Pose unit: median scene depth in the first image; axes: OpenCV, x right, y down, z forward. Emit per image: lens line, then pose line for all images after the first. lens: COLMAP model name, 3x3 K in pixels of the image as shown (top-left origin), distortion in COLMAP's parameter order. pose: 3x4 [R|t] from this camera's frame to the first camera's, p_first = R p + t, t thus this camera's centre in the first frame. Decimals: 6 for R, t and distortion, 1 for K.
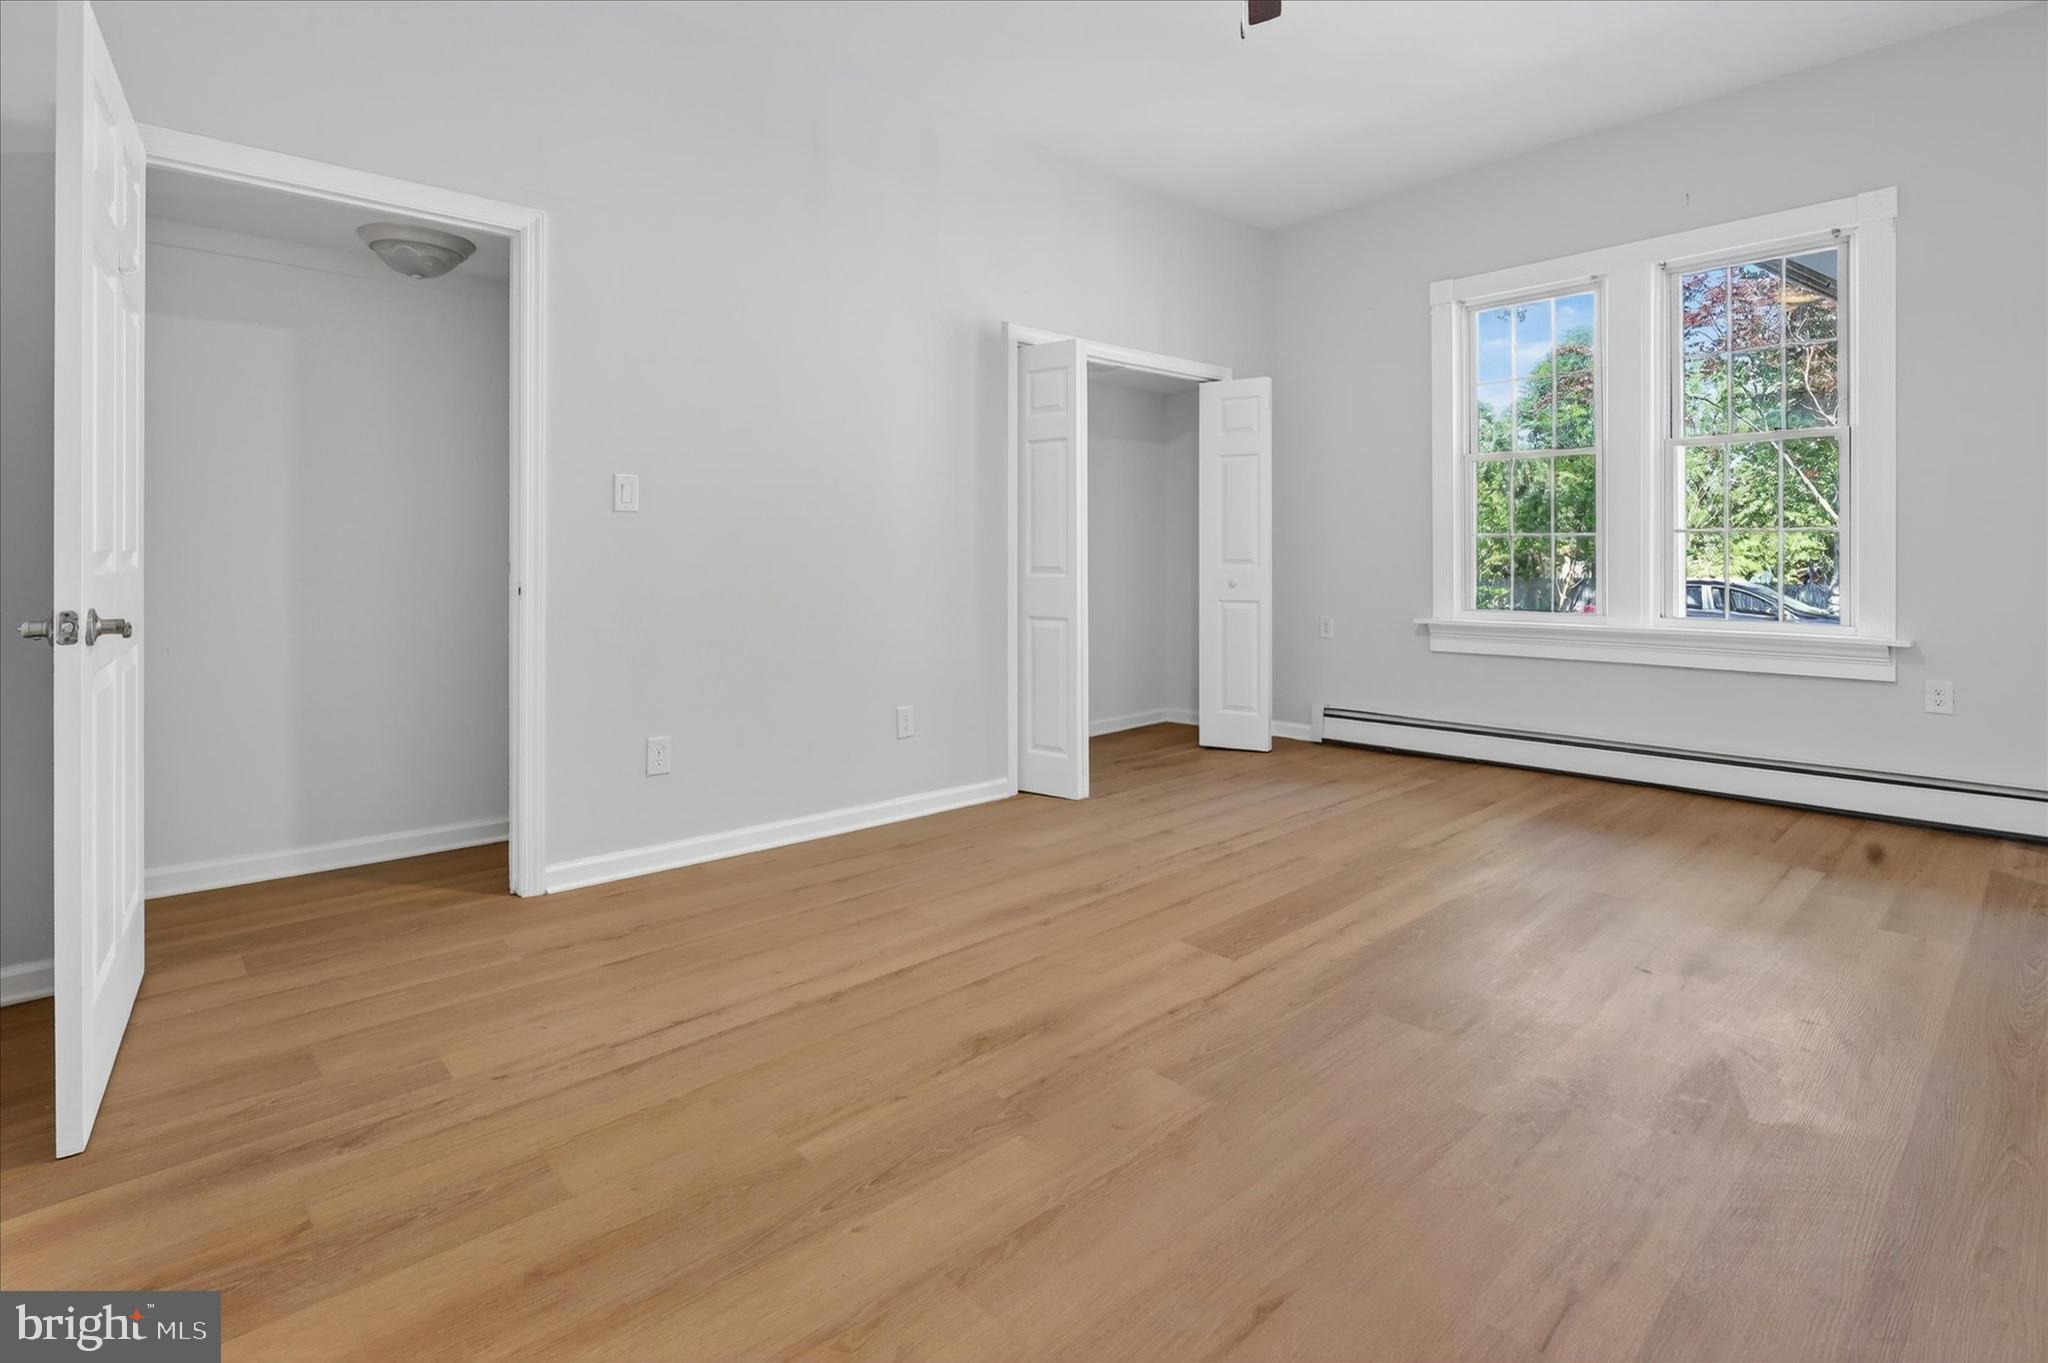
lens RADIAL K [[1001.9, 0, 1017.1], [0, 1001.9, 545.6], [0, 0, 1]] dist [0.005759, 0.000102]
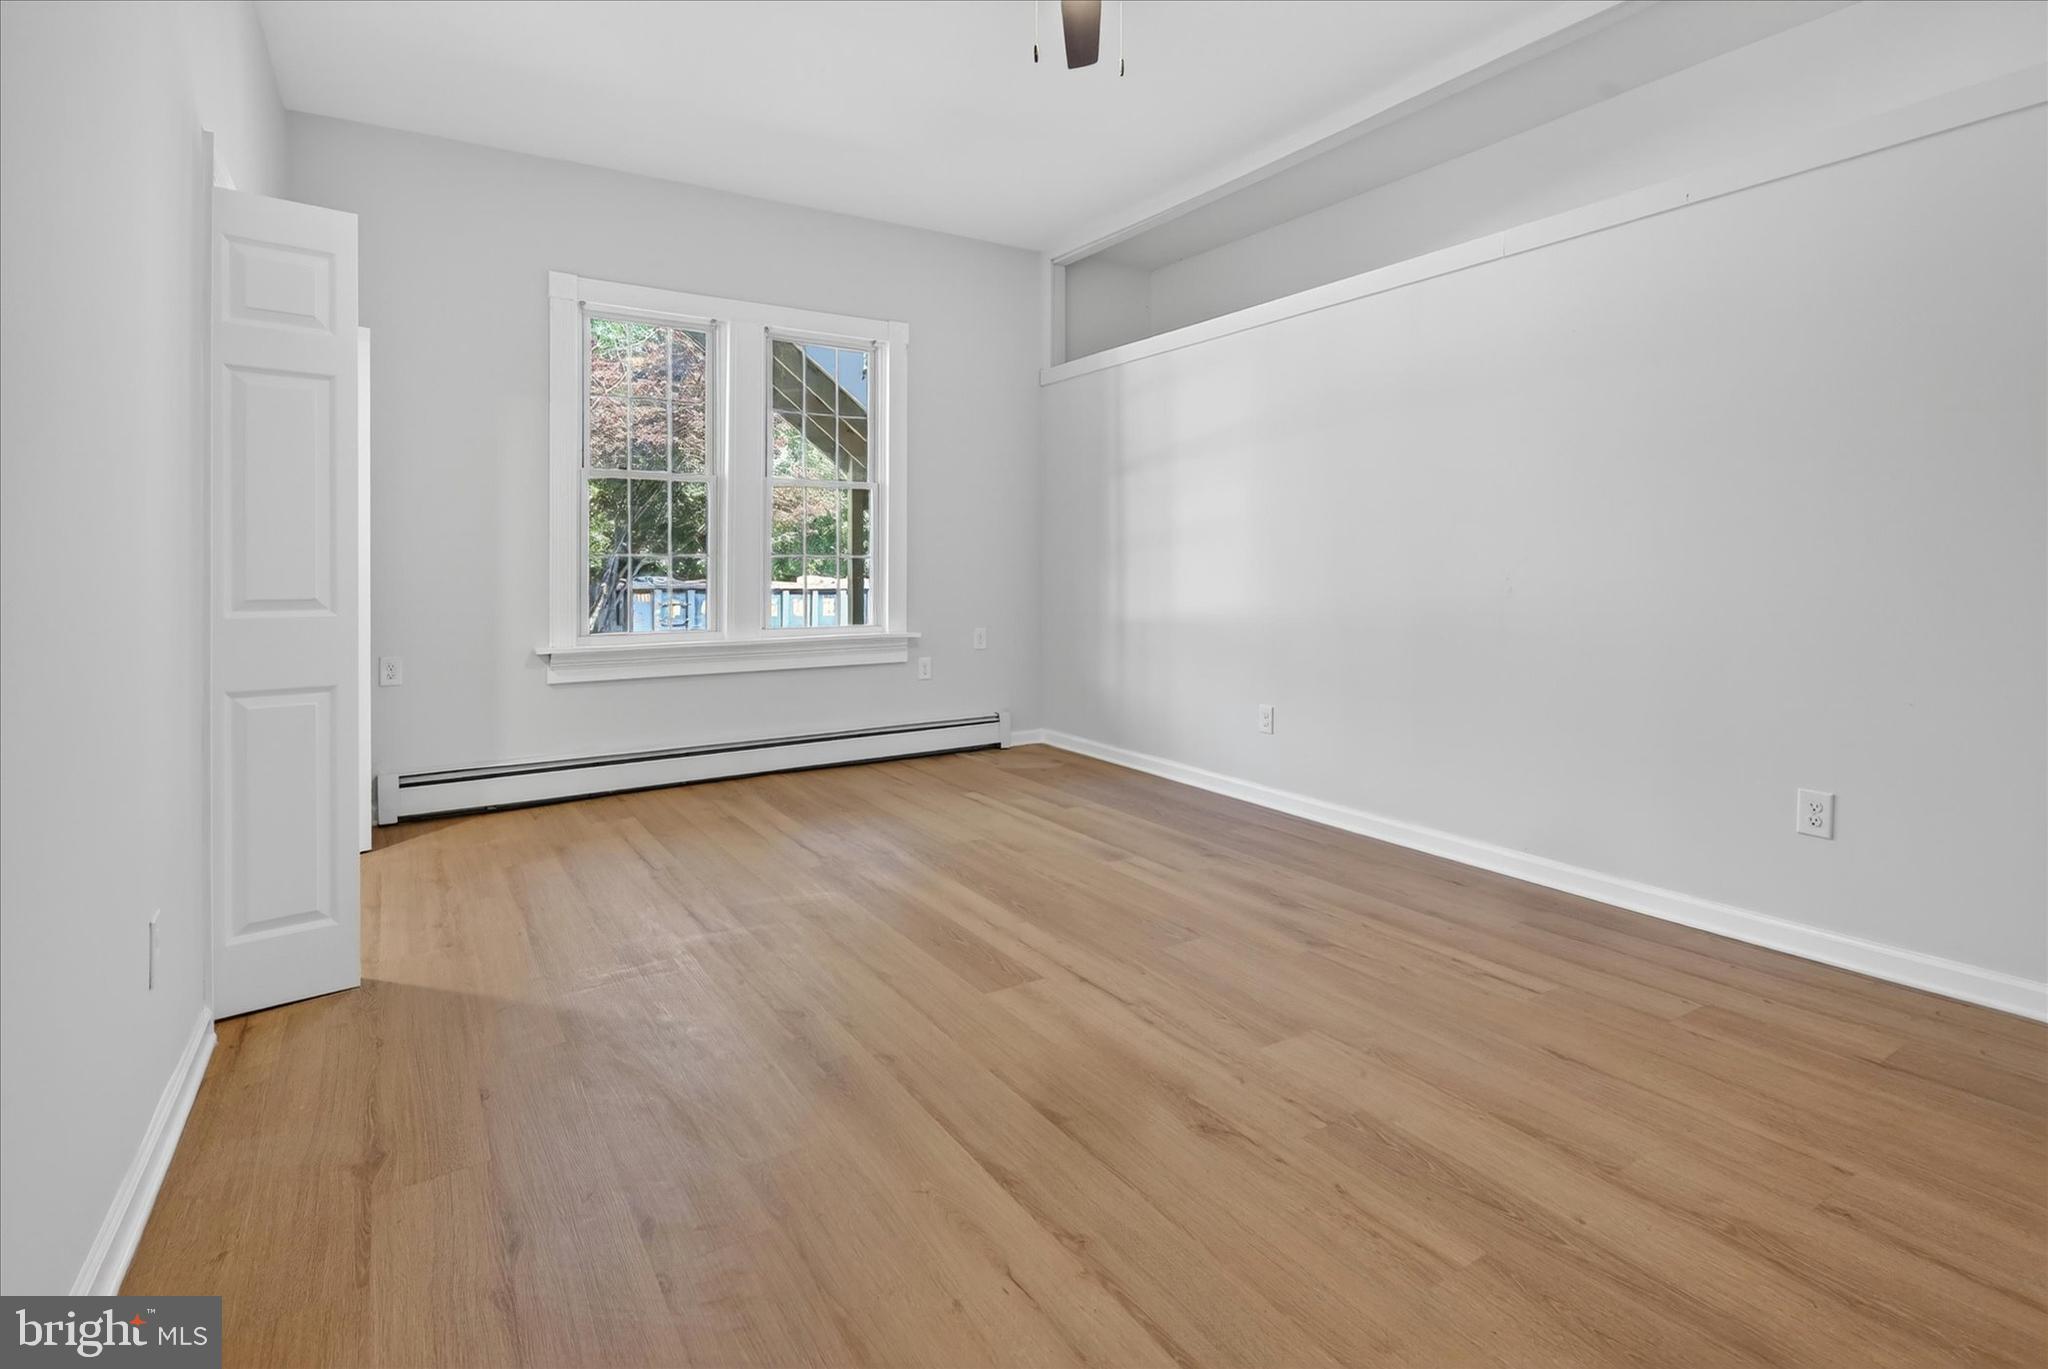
lens RADIAL K [[995.6, 0, 1029.8], [0, 995.6, 593.2], [0, 0, 1]] dist [0.001928, 0.001136]
pose [[0.172237, -0.020197, 0.984848, -0.452750], [-0.006575, 0.999744, 0.021652, 0.001742], [-0.985034, -0.010204, 0.172060, 0.496329]]
